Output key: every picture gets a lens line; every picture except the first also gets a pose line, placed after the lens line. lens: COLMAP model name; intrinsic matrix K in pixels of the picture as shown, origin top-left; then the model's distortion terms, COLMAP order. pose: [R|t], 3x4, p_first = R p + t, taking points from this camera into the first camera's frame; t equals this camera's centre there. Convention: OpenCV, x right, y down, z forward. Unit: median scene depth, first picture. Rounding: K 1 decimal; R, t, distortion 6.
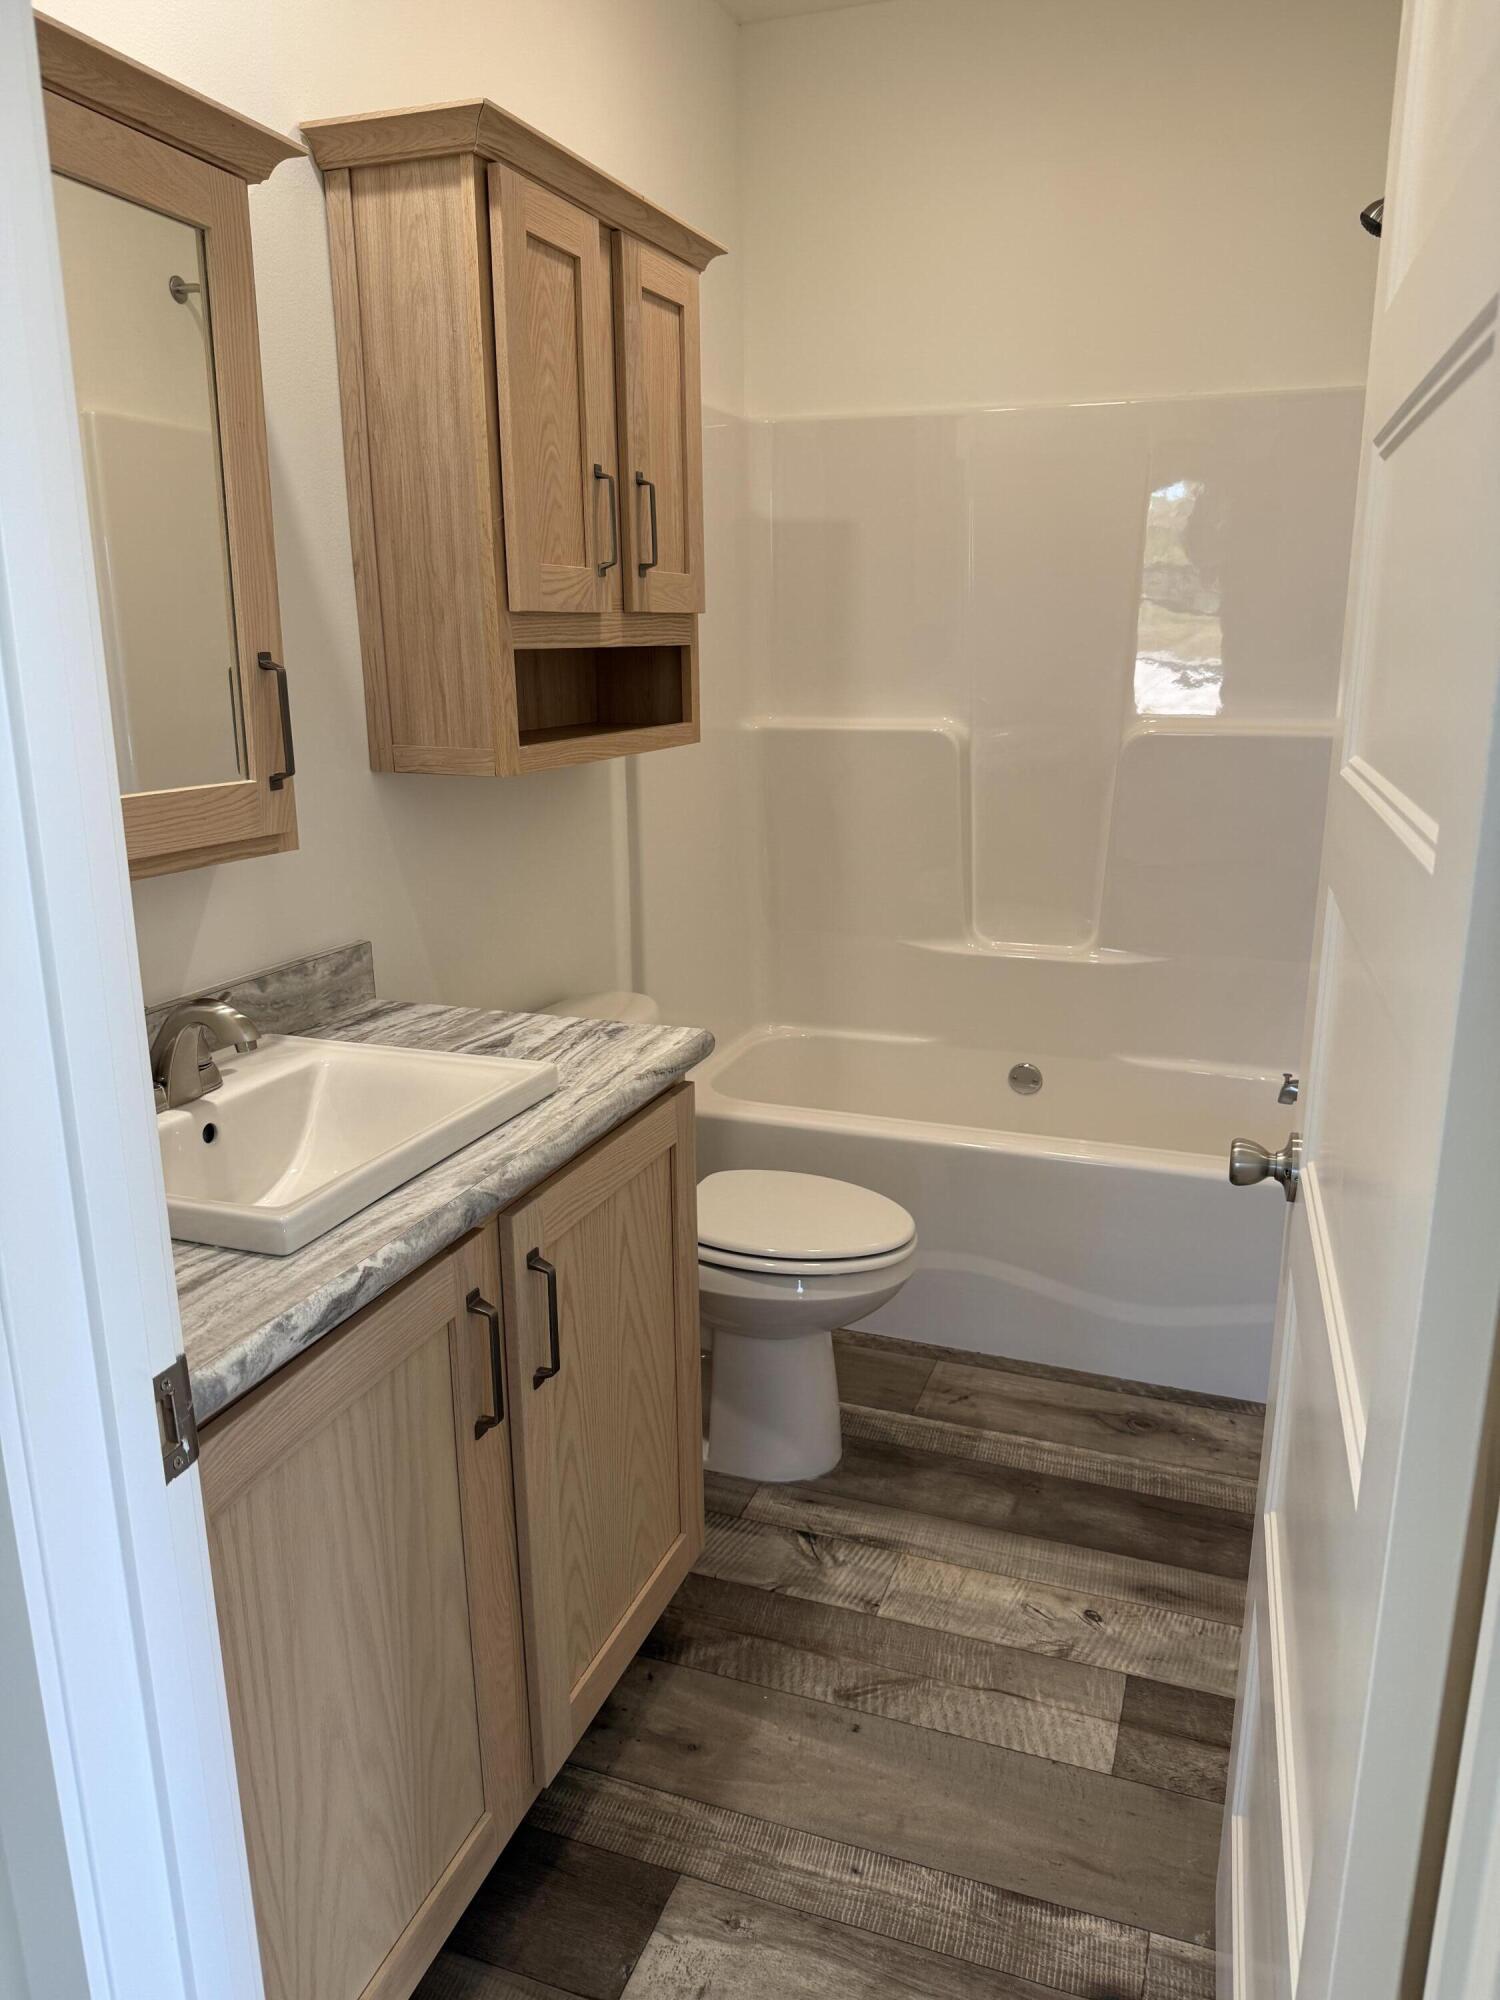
lens RADIAL K [[1398.4, 0, 752.3], [0, 1398.4, 1001.7], [0, 0, 1]] dist [0.065773, -0.098425]
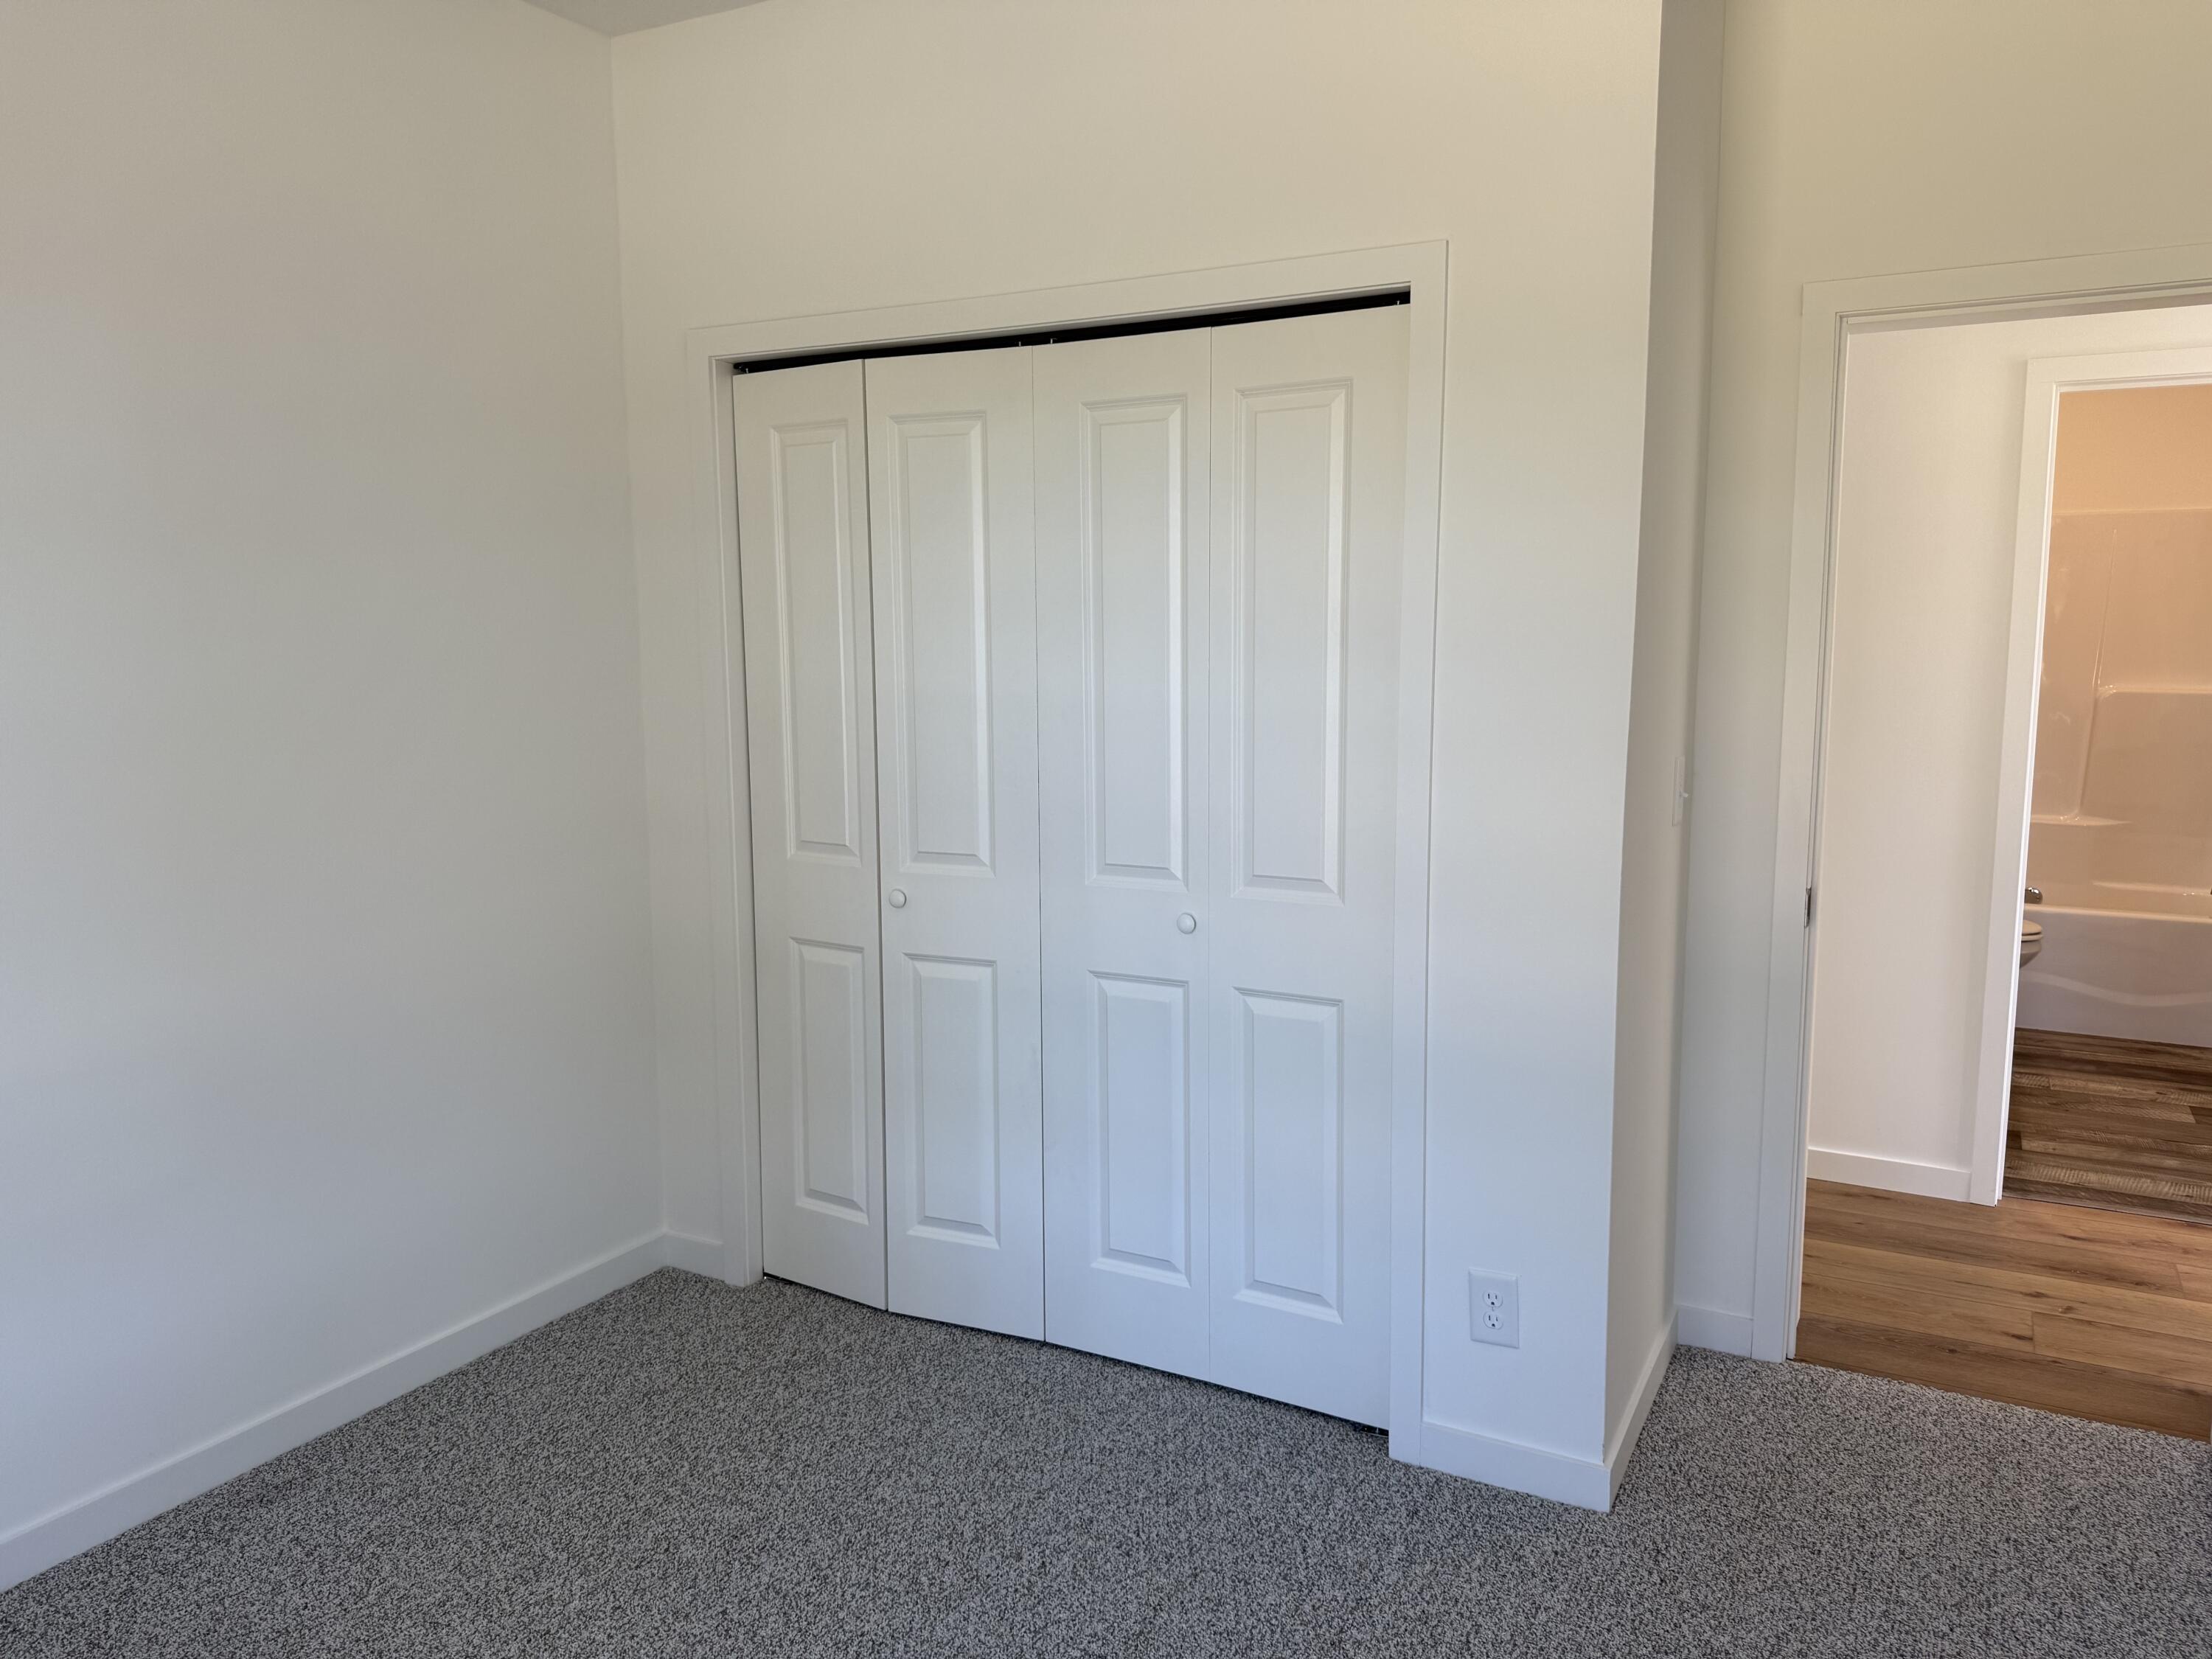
lens RADIAL K [[1546.7, 0, 1104.9], [0, 1546.7, 831.8], [0, 0, 1]] dist [0.065773, -0.098425]
pose [[0.989356, 0.022060, -0.143831, -1.008014], [-0.040473, 0.991156, -0.126380, 0.420531], [0.139771, 0.130856, 0.981499, -1.571011]]
